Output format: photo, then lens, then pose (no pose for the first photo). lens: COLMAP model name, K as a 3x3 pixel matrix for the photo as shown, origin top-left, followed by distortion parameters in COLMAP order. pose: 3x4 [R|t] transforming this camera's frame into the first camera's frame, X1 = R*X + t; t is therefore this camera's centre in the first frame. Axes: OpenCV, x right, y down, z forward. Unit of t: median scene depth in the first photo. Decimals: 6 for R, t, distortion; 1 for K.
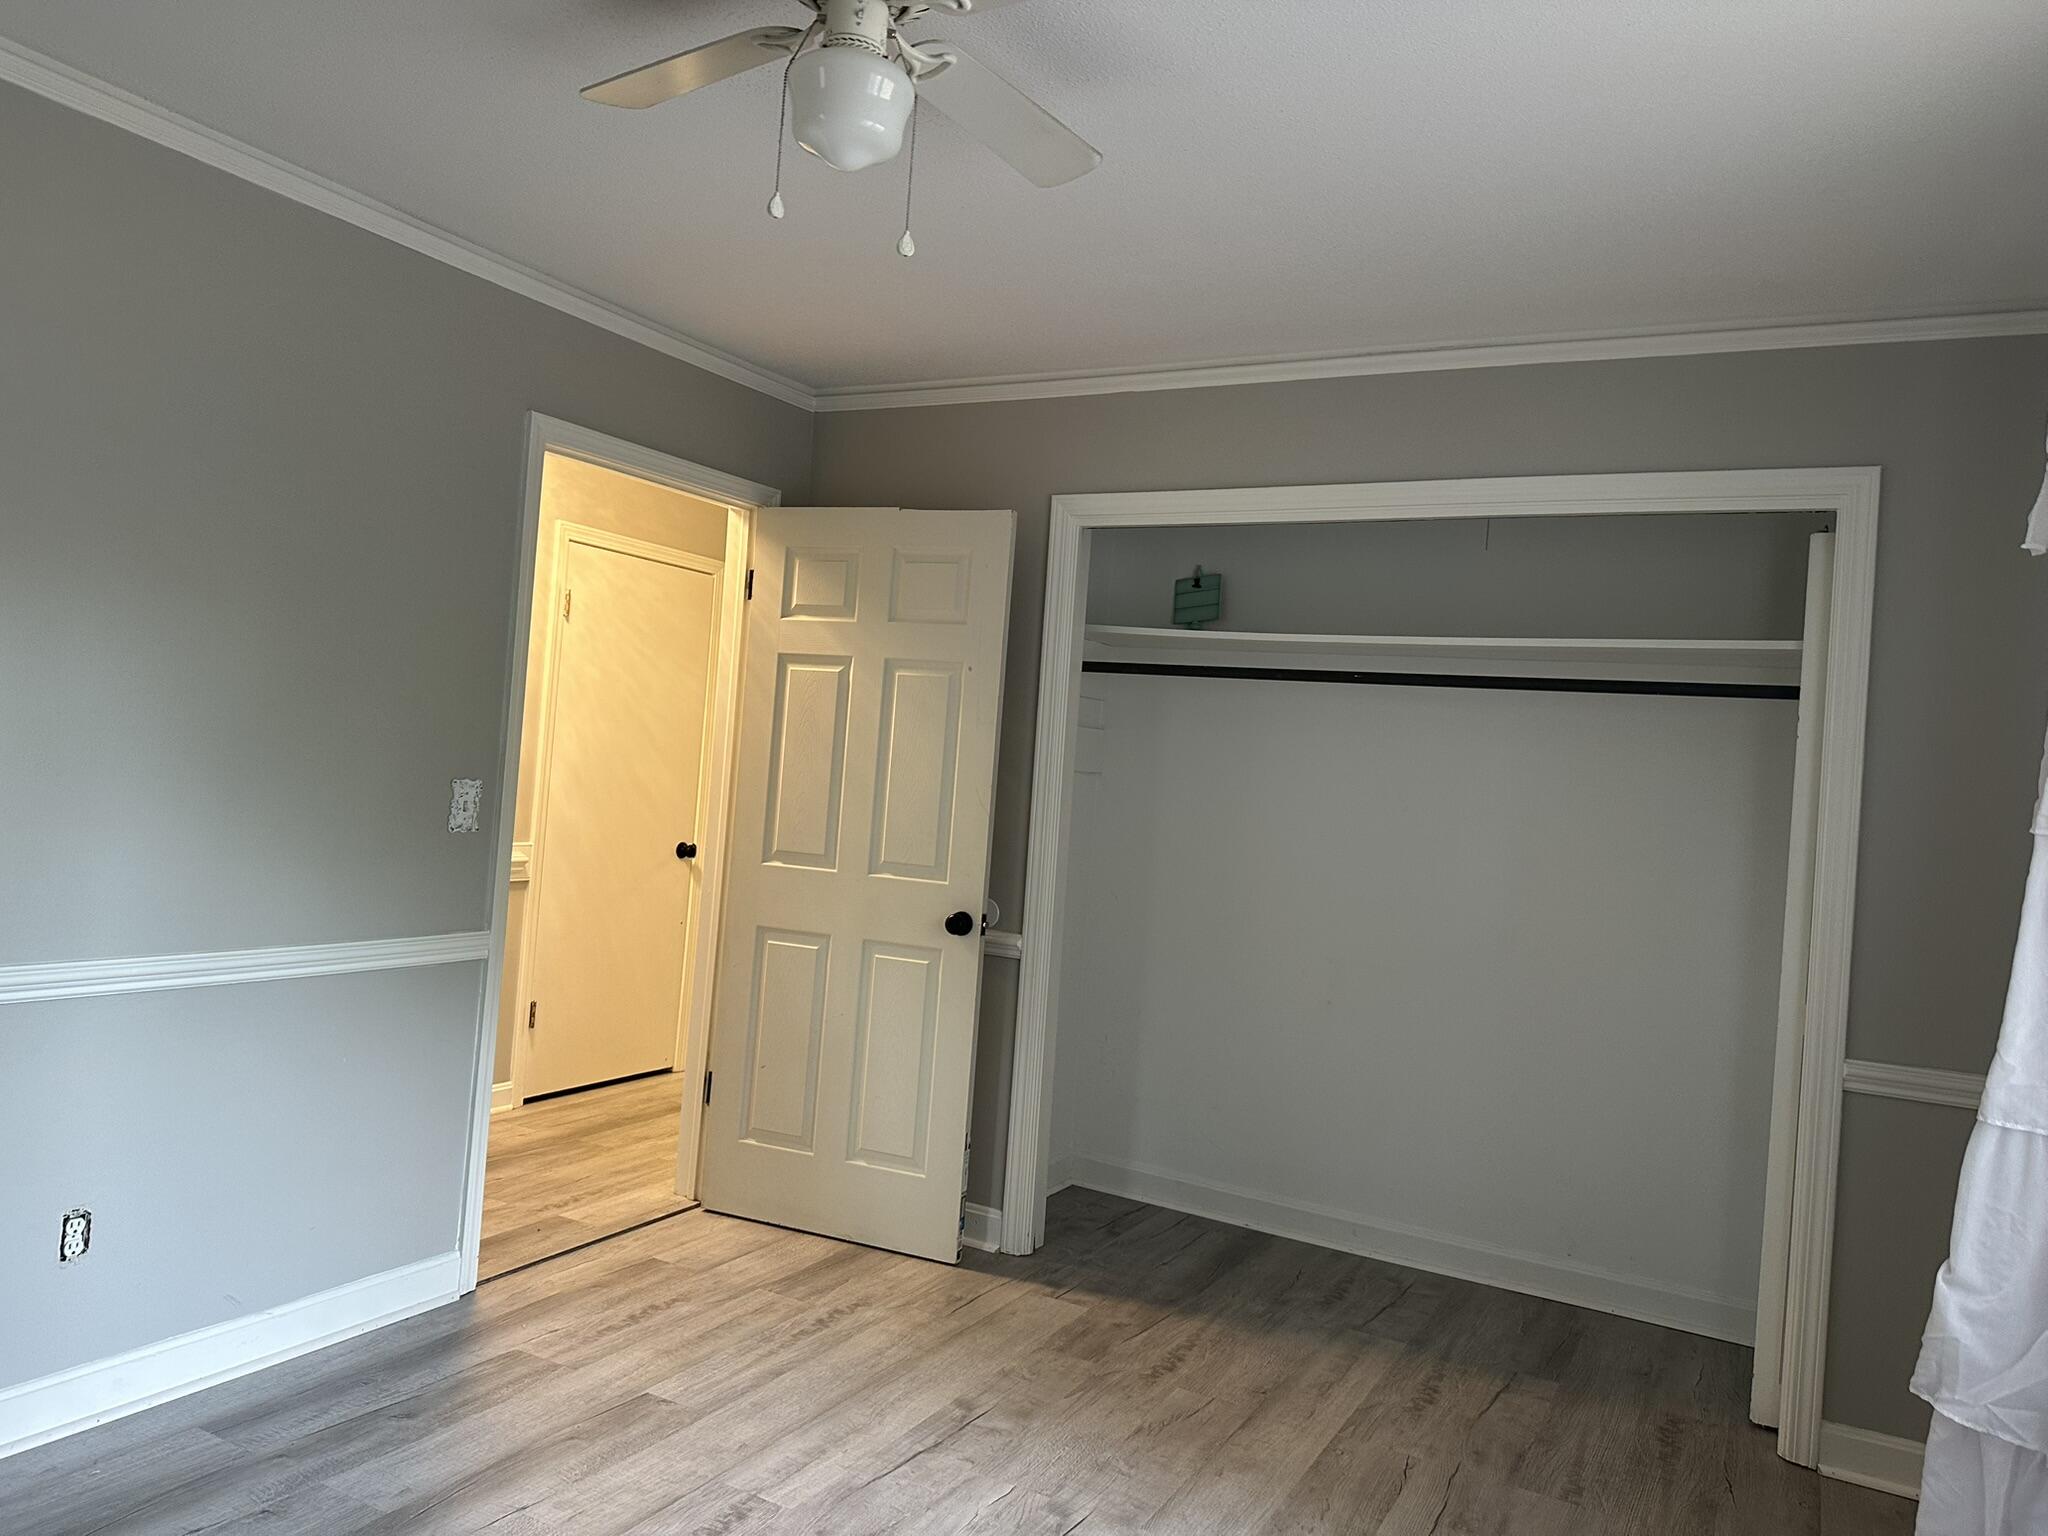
lens RADIAL K [[1465.2, 0, 1024.0], [0, 1465.2, 768.0], [0, 0, 1]] dist [0.030185, 0.000521]
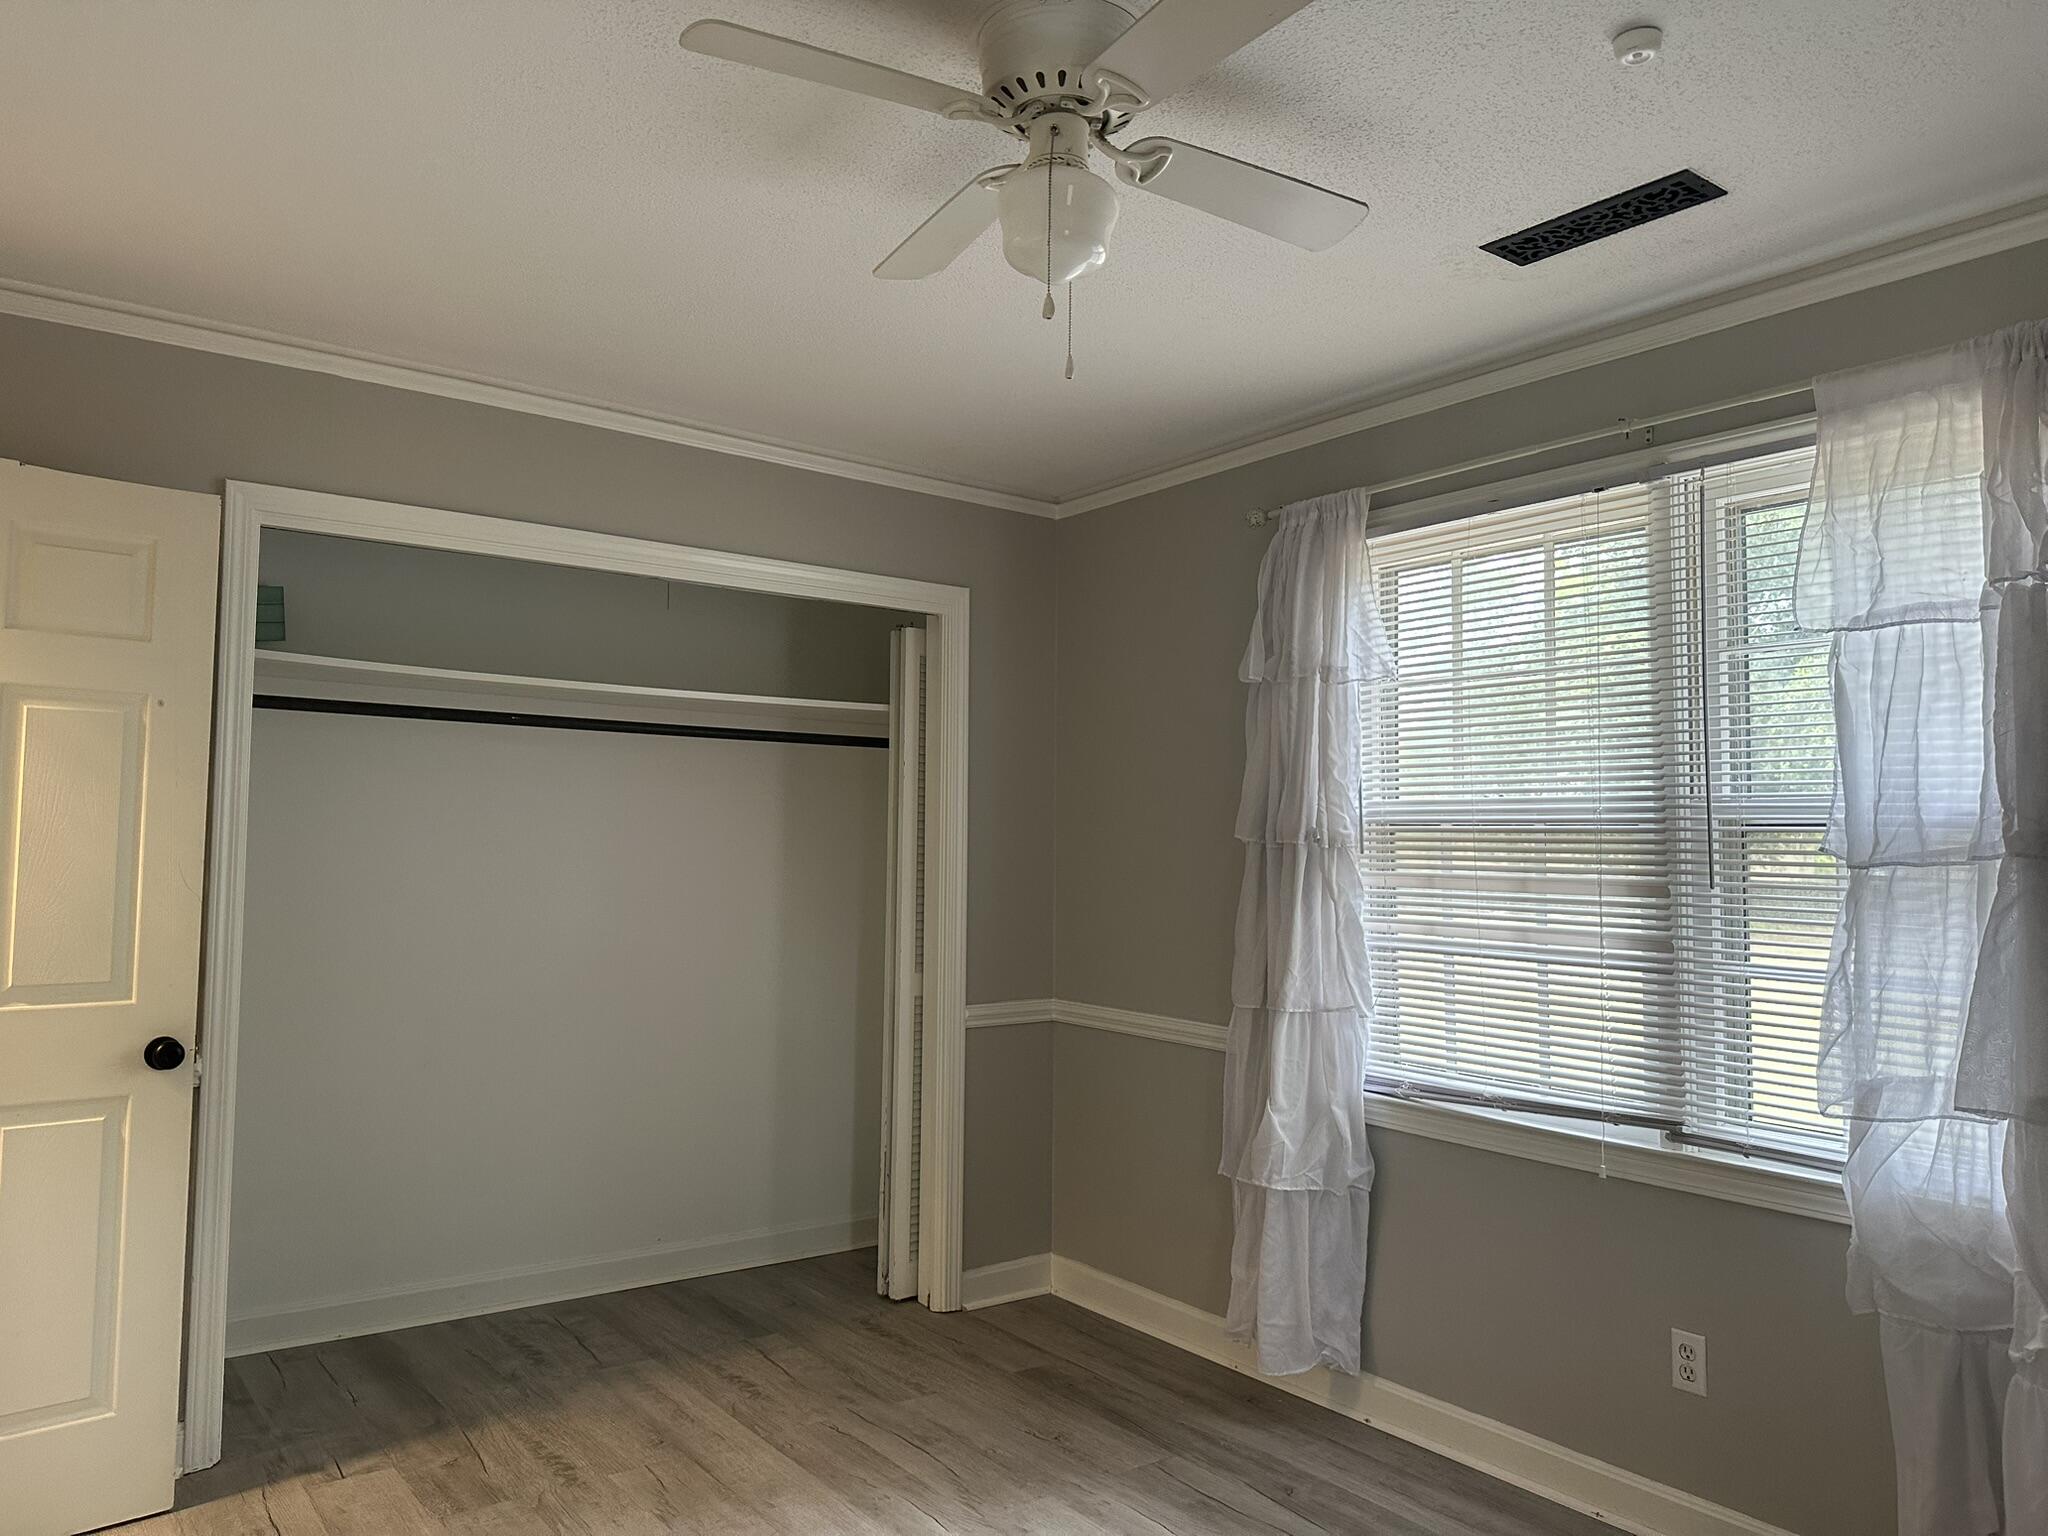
lens RADIAL K [[1465.2, 0, 1024.0], [0, 1465.2, 768.0], [0, 0, 1]] dist [0.030185, 0.000521]
pose [[0.421870, -0.018722, 0.906463, -0.585089], [0.010323, 0.999821, 0.015846, -0.046834], [-0.906598, 0.002672, 0.421988, 0.316695]]
